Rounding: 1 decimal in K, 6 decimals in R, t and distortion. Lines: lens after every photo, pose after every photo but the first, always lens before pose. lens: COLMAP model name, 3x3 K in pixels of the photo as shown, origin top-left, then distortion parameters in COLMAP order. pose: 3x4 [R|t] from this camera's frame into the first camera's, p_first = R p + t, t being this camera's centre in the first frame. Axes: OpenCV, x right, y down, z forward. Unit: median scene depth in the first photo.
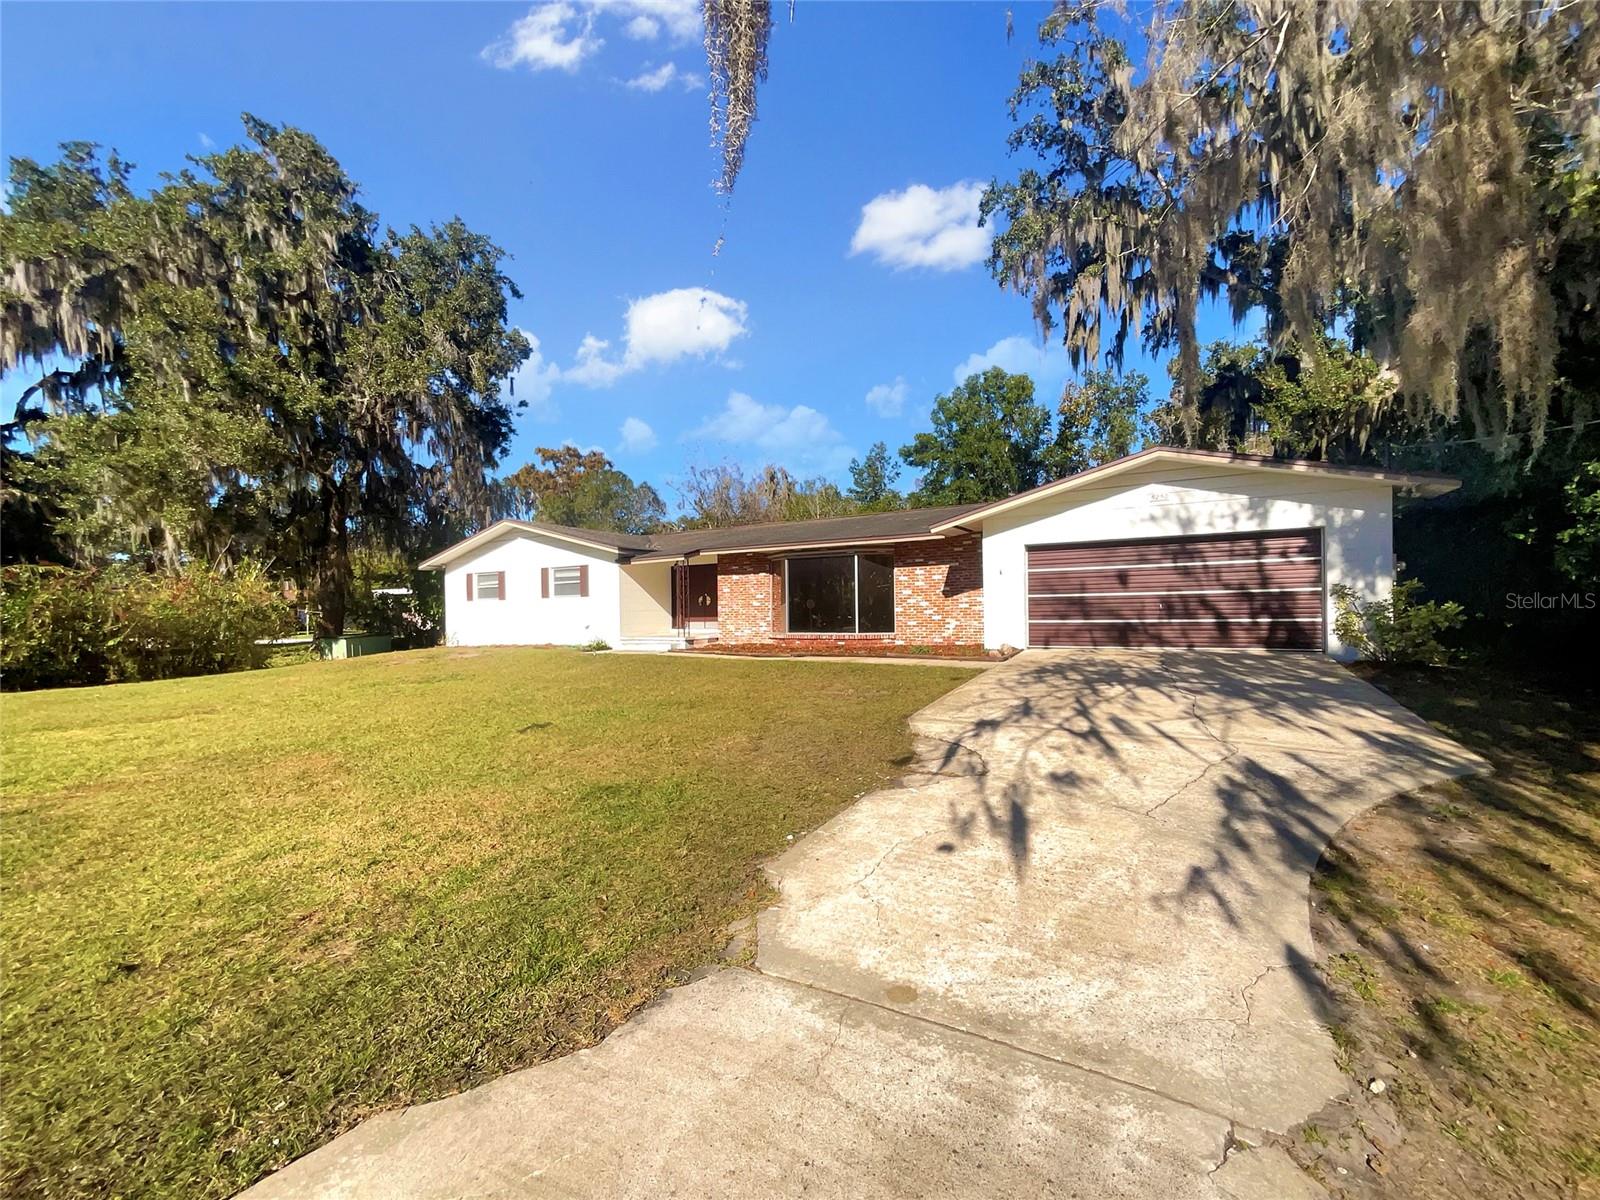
lens RADIAL K [[649.6, 0, 800.9], [0, 649.6, 623.8], [0, 0, 1]] dist [0.000321, 0.000013]
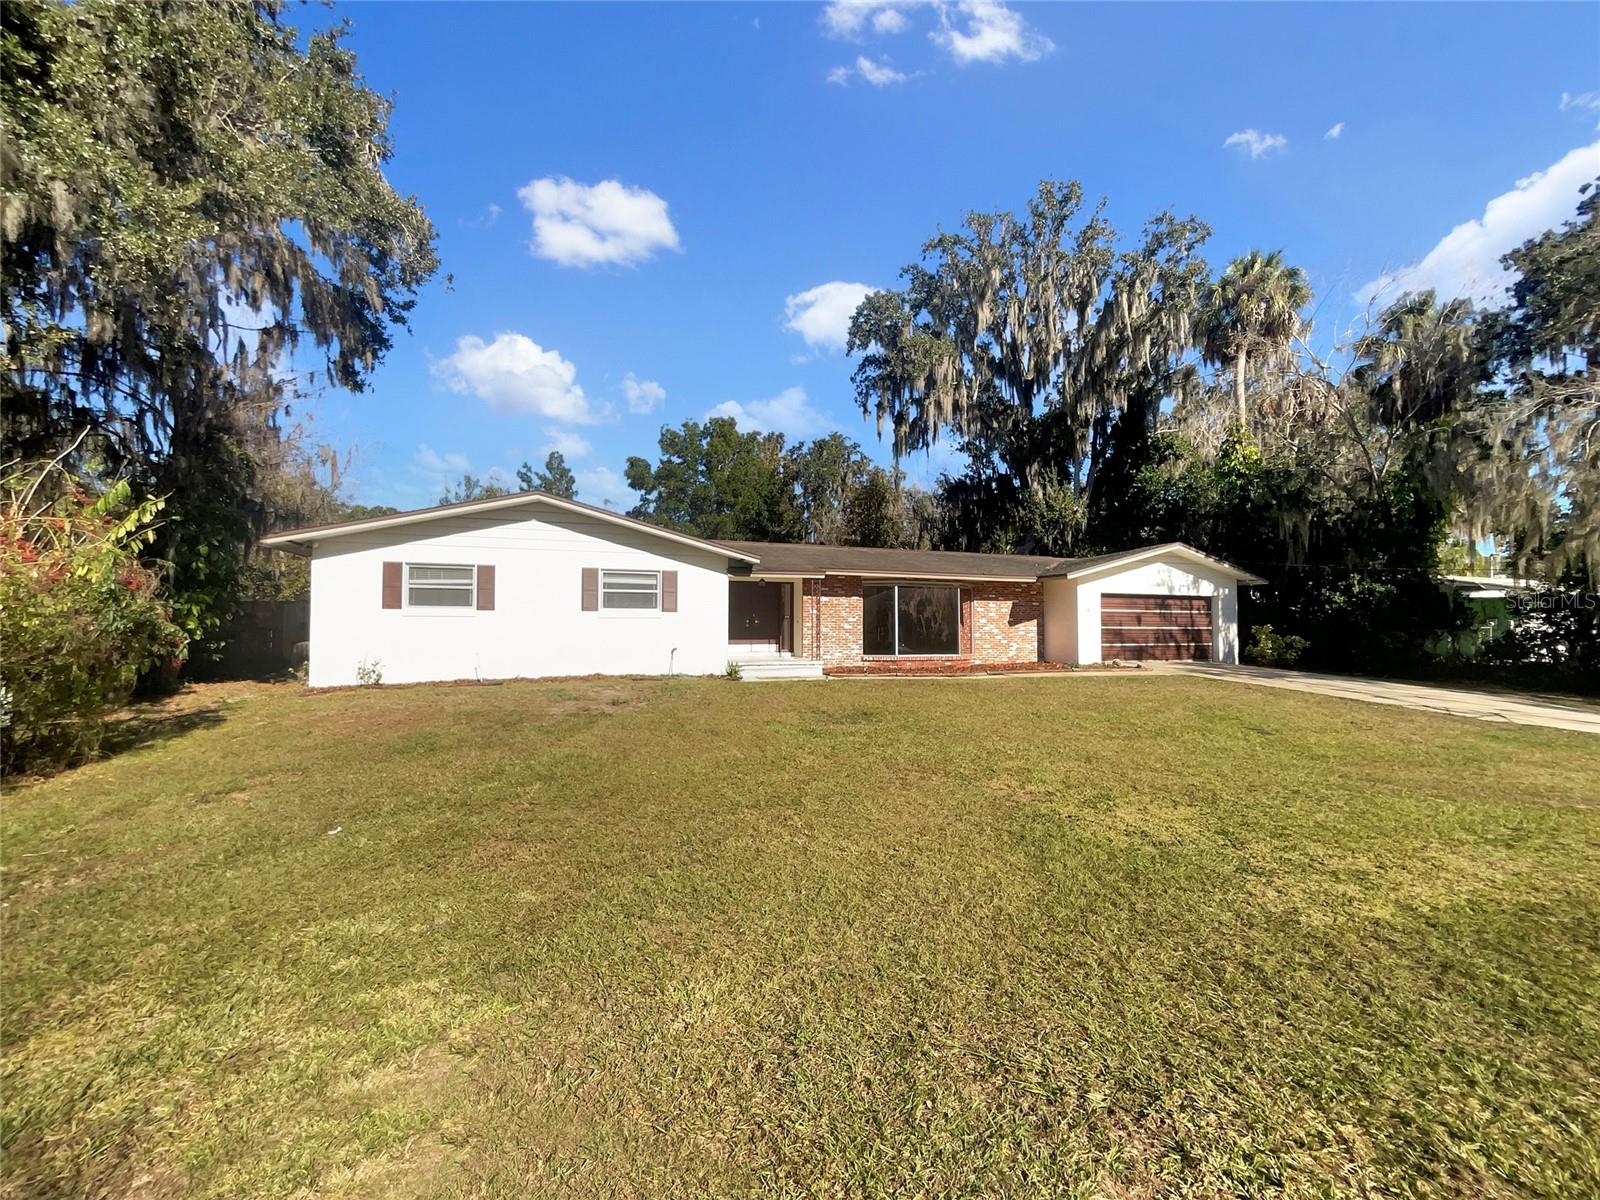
lens RADIAL K [[649.6, 0, 800.9], [0, 649.6, 623.8], [0, 0, 1]] dist [0.000321, 0.000013]
pose [[0.661782, 0.029335, 0.749122, -1.003935], [0.001595, 0.999177, -0.040536, 0.006227], [-0.749695, 0.028021, 0.661190, 0.446691]]
